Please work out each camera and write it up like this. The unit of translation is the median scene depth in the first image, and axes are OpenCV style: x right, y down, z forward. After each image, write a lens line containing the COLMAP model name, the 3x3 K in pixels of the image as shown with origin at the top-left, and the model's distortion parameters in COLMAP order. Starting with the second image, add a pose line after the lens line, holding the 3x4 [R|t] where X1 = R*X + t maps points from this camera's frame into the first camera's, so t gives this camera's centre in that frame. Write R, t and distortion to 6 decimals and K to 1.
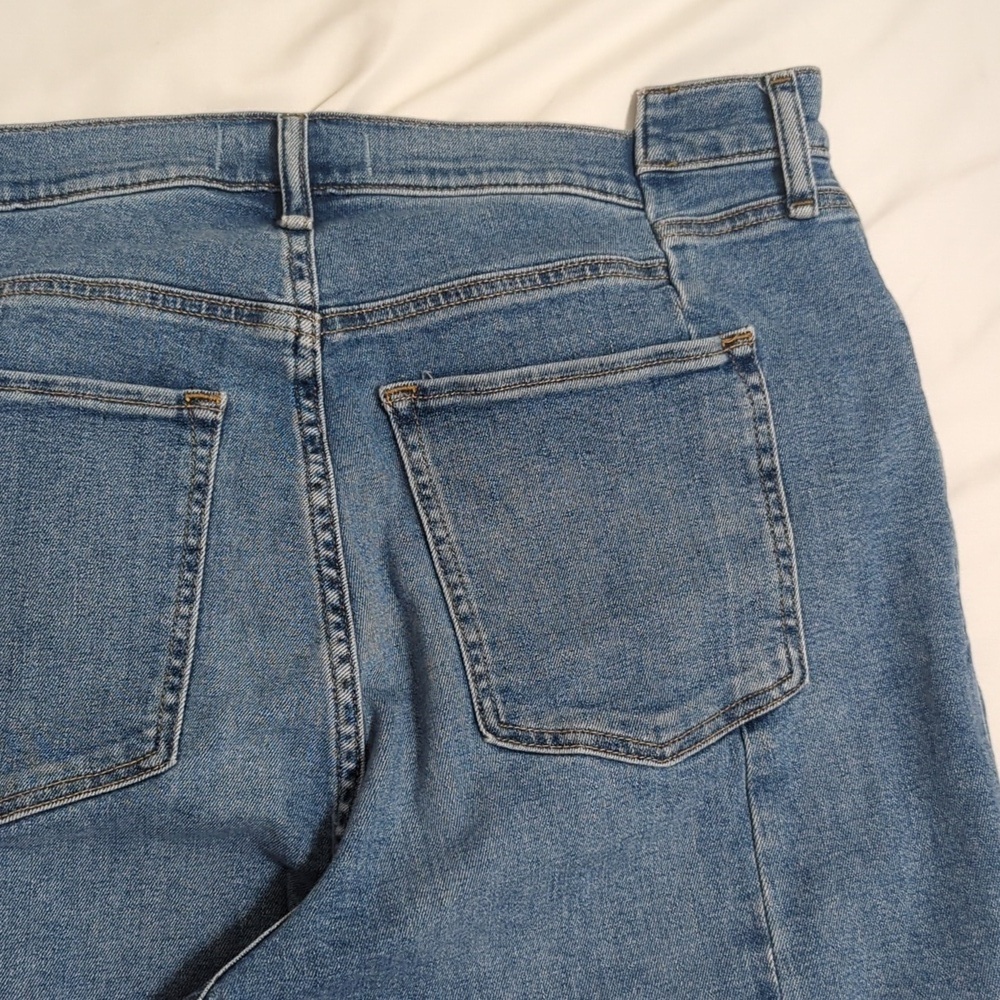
lens RADIAL K [[1638.7, 0, 500.0], [0, 1638.7, 500.0], [0, 0, 1]] dist [0.163568, -0.736080]
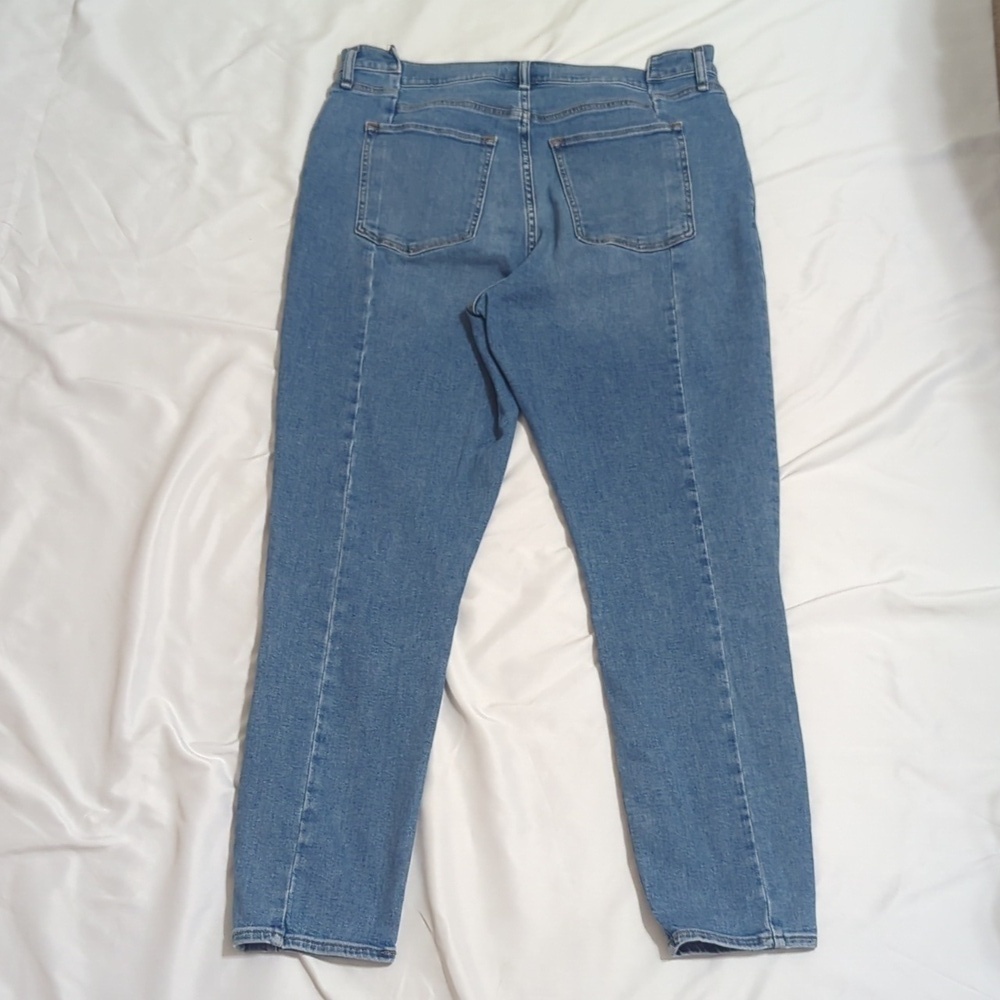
lens RADIAL K [[1638.7, 0, 500.0], [0, 1638.7, 500.0], [0, 0, 1]] dist [0.163568, -0.736080]
pose [[0.987572, 0.018085, -0.156120, 0.316059], [-0.055588, 0.969341, -0.239348, 1.289216], [0.147005, 0.245052, 0.958300, -1.697000]]
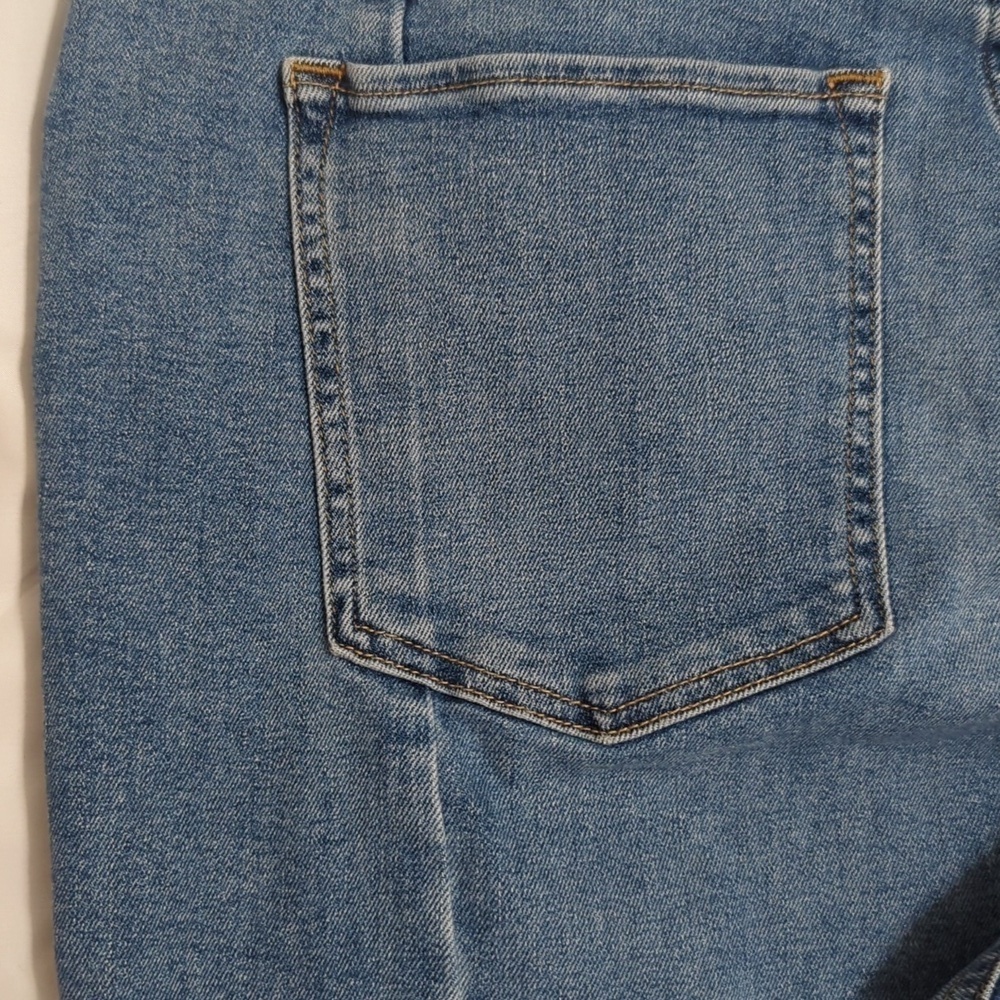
lens RADIAL K [[1638.7, 0, 500.0], [0, 1638.7, 500.0], [0, 0, 1]] dist [0.163568, -0.736080]
pose [[0.995519, -0.067247, -0.066476, -0.290738], [0.072750, 0.993794, 0.084149, 0.038743], [0.060404, -0.088608, 0.994233, 0.324802]]
